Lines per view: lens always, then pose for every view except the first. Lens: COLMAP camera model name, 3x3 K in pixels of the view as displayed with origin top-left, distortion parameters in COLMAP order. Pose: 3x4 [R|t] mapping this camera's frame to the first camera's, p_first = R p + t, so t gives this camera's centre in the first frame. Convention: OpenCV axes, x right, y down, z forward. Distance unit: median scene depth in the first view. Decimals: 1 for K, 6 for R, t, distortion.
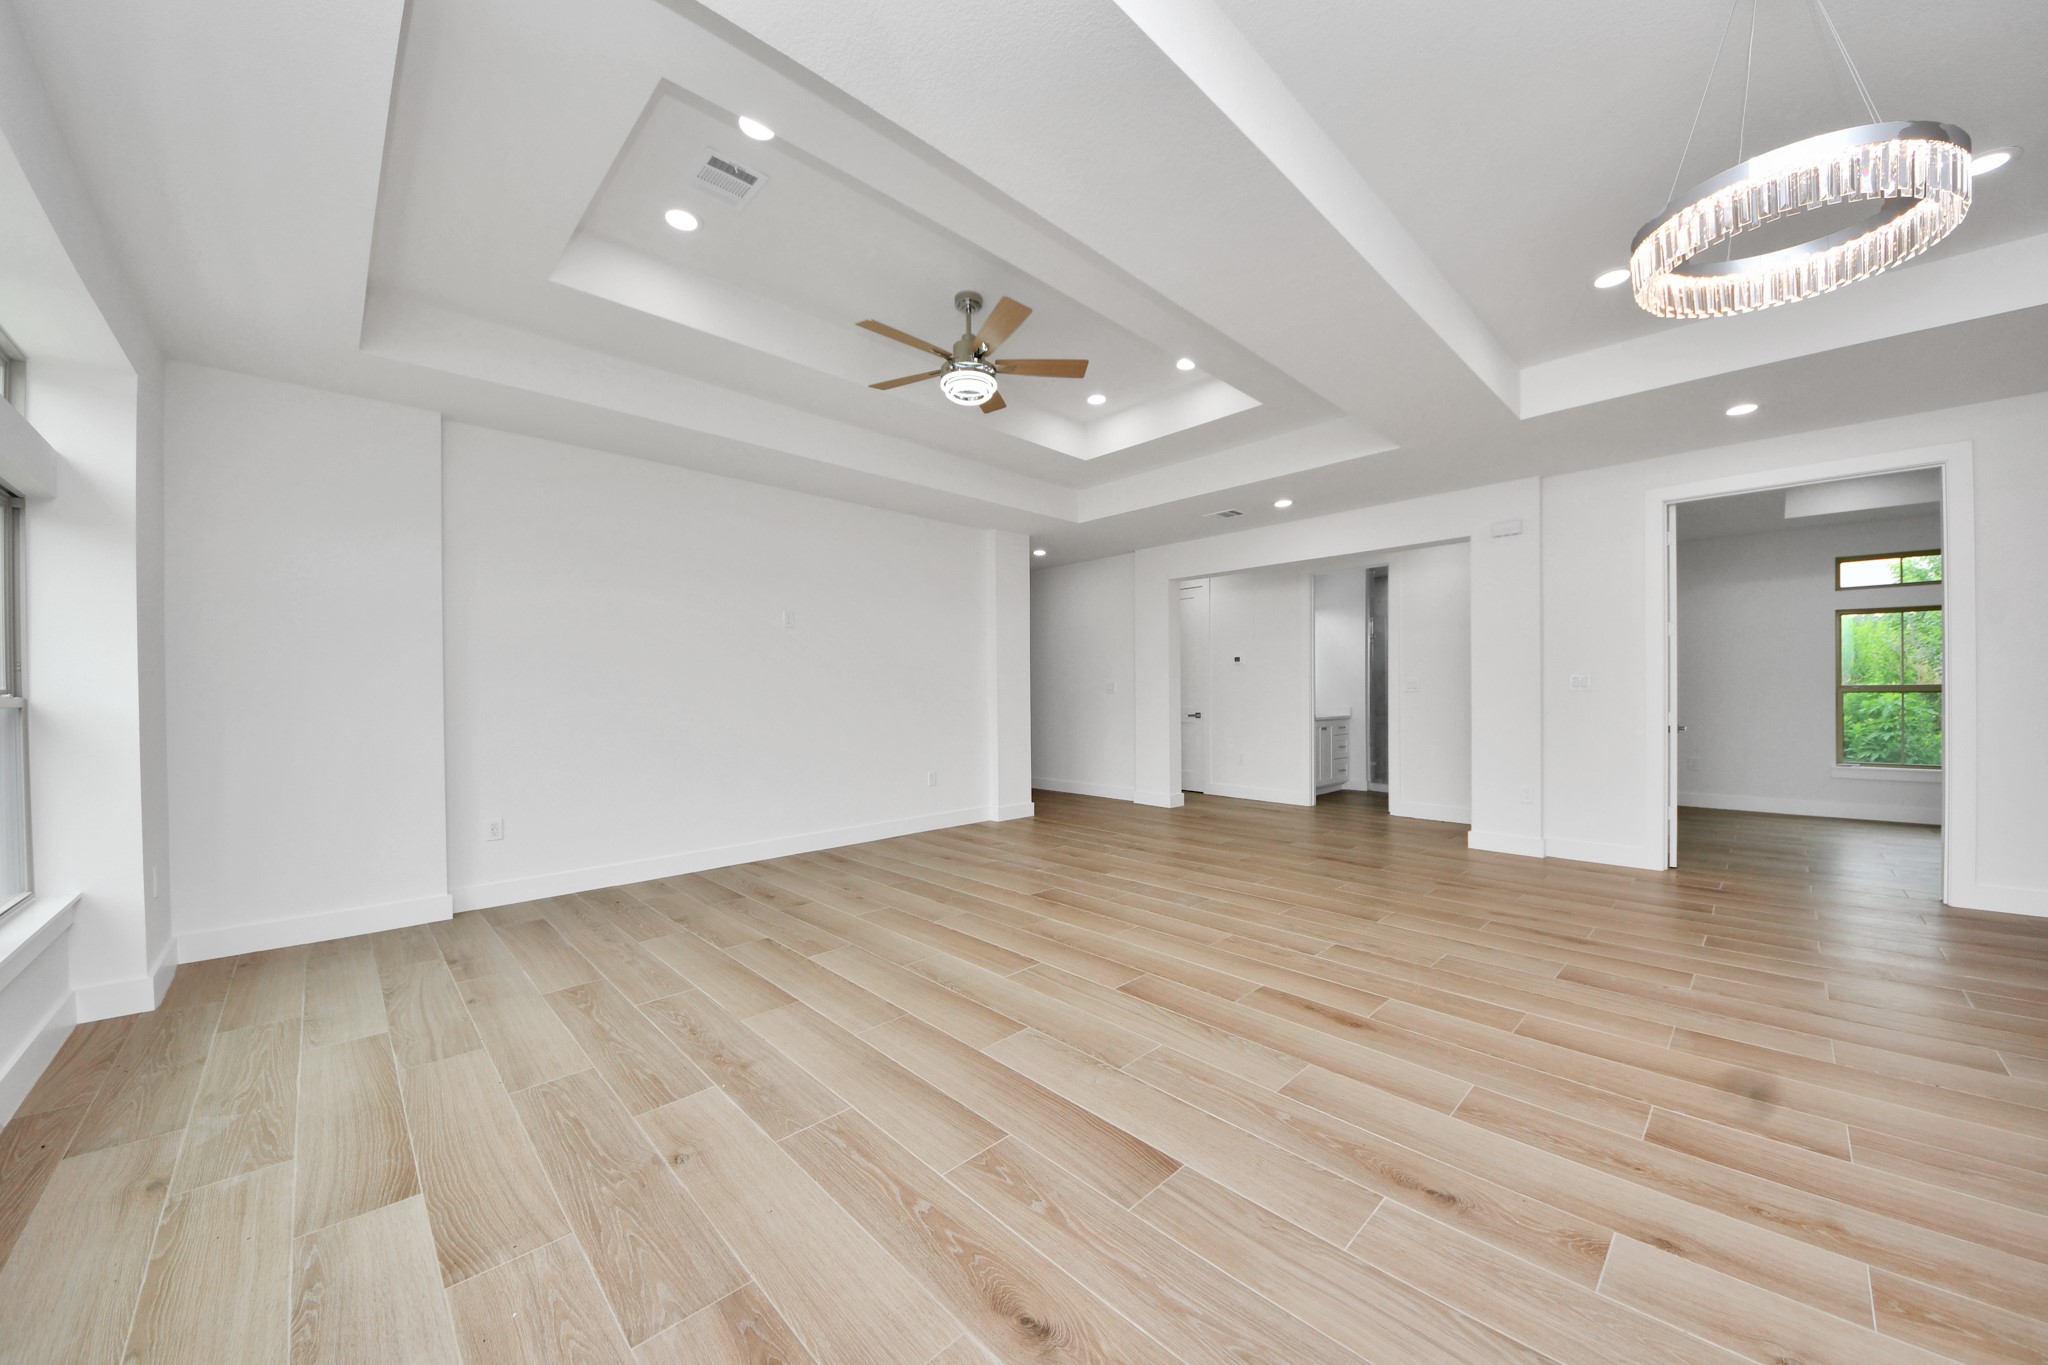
lens RADIAL K [[724.7, 0, 1026.1], [0, 724.7, 696.0], [0, 0, 1]] dist [0.032089, -0.021598]
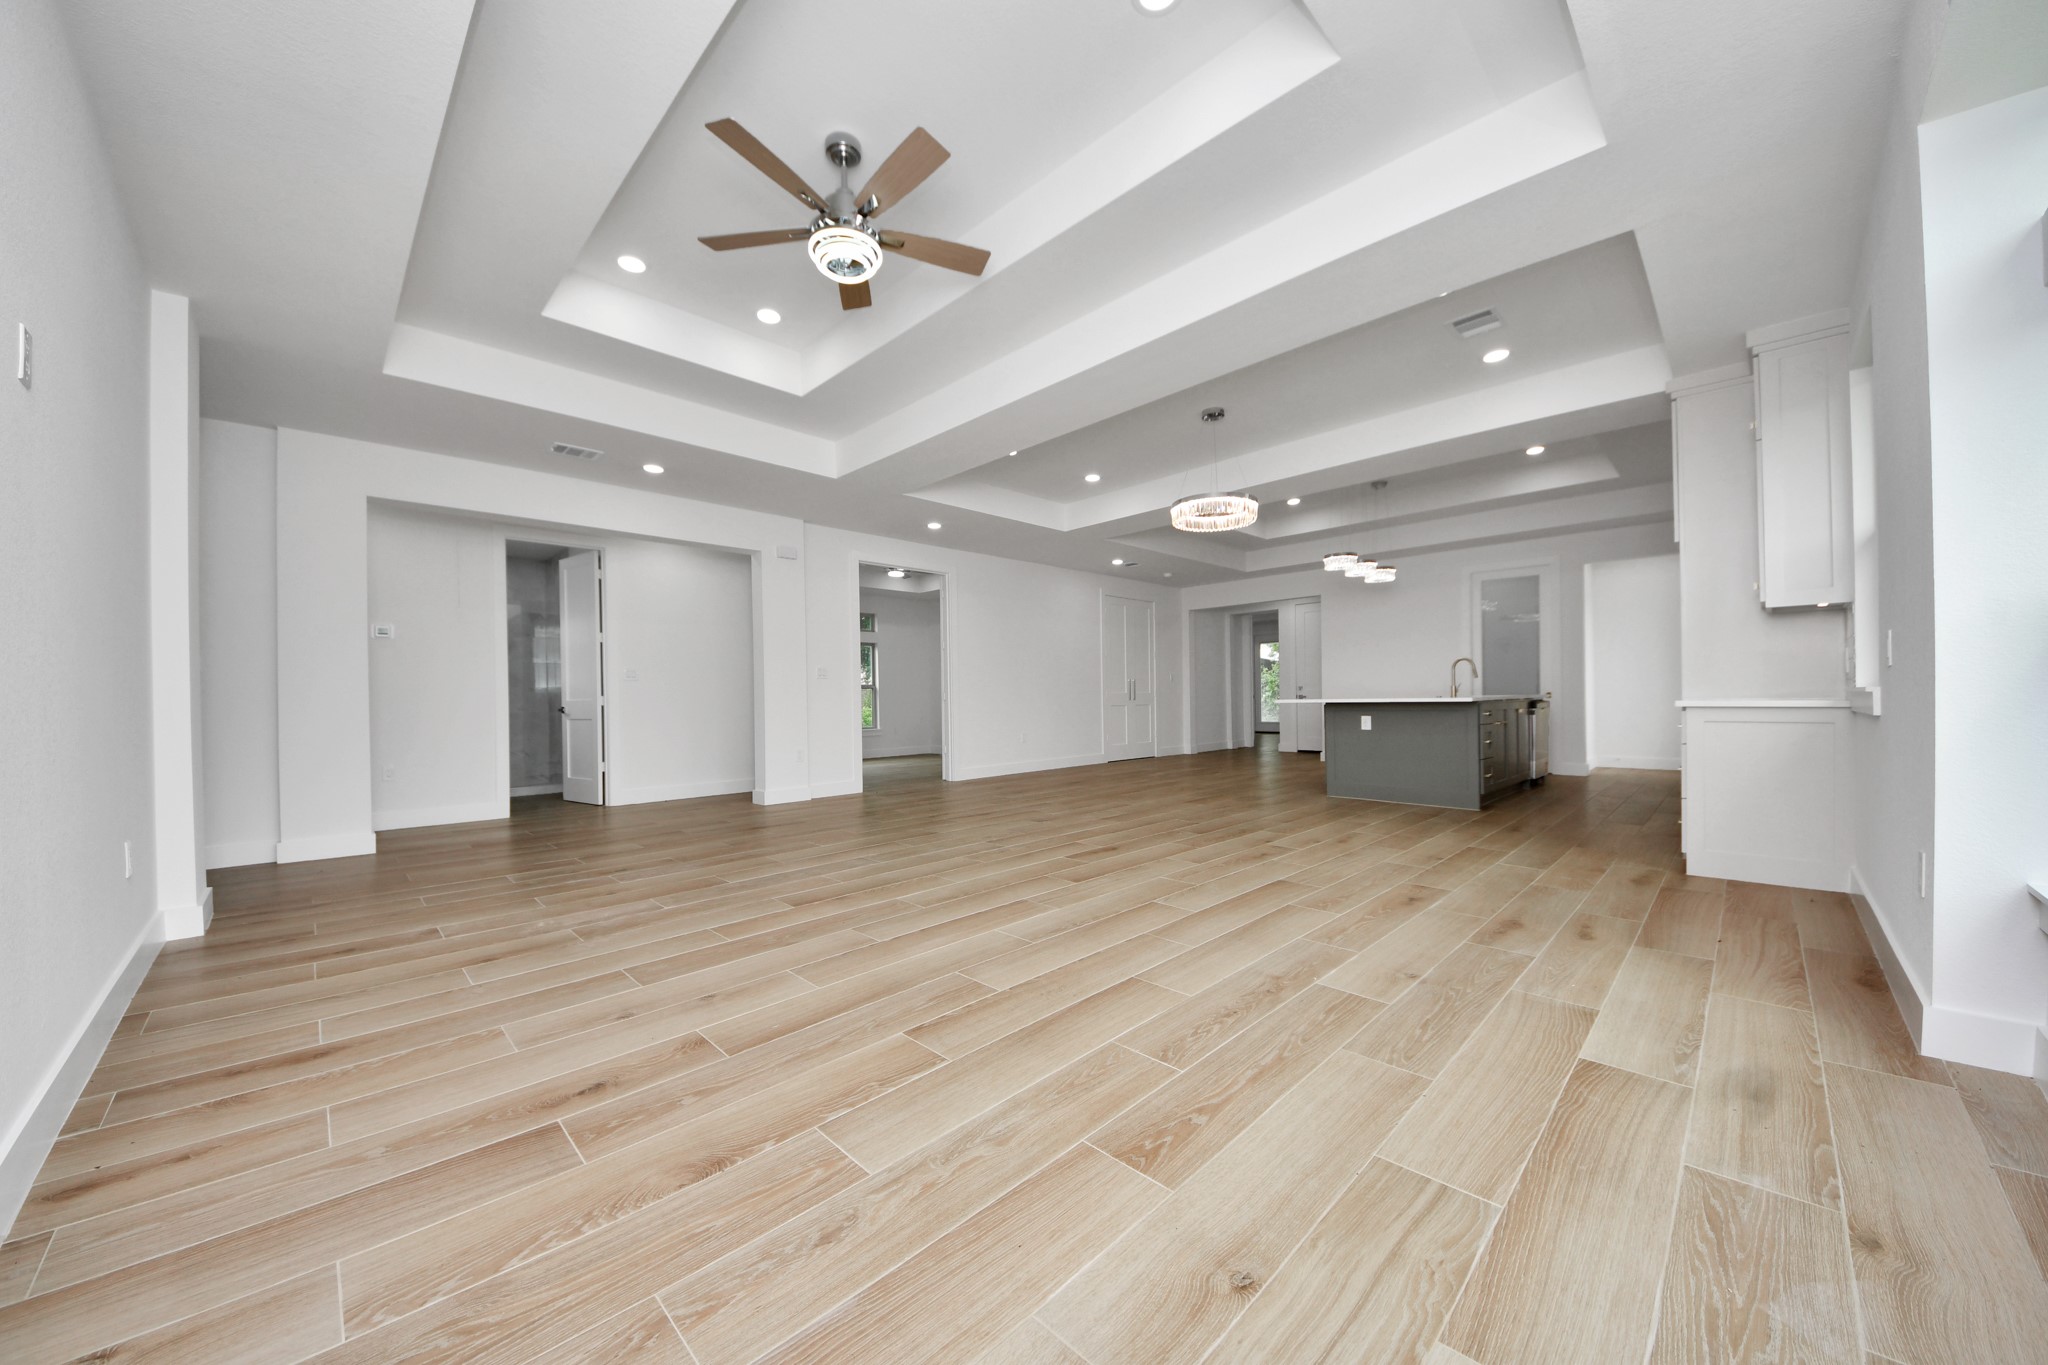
lens RADIAL K [[724.7, 0, 1026.1], [0, 724.7, 696.0], [0, 0, 1]] dist [0.032089, -0.021598]
pose [[-0.016946, 0.008100, 0.999824, -1.173912], [0.021137, 0.999747, -0.007741, 0.084431], [-0.999633, 0.021002, -0.017113, 1.126210]]
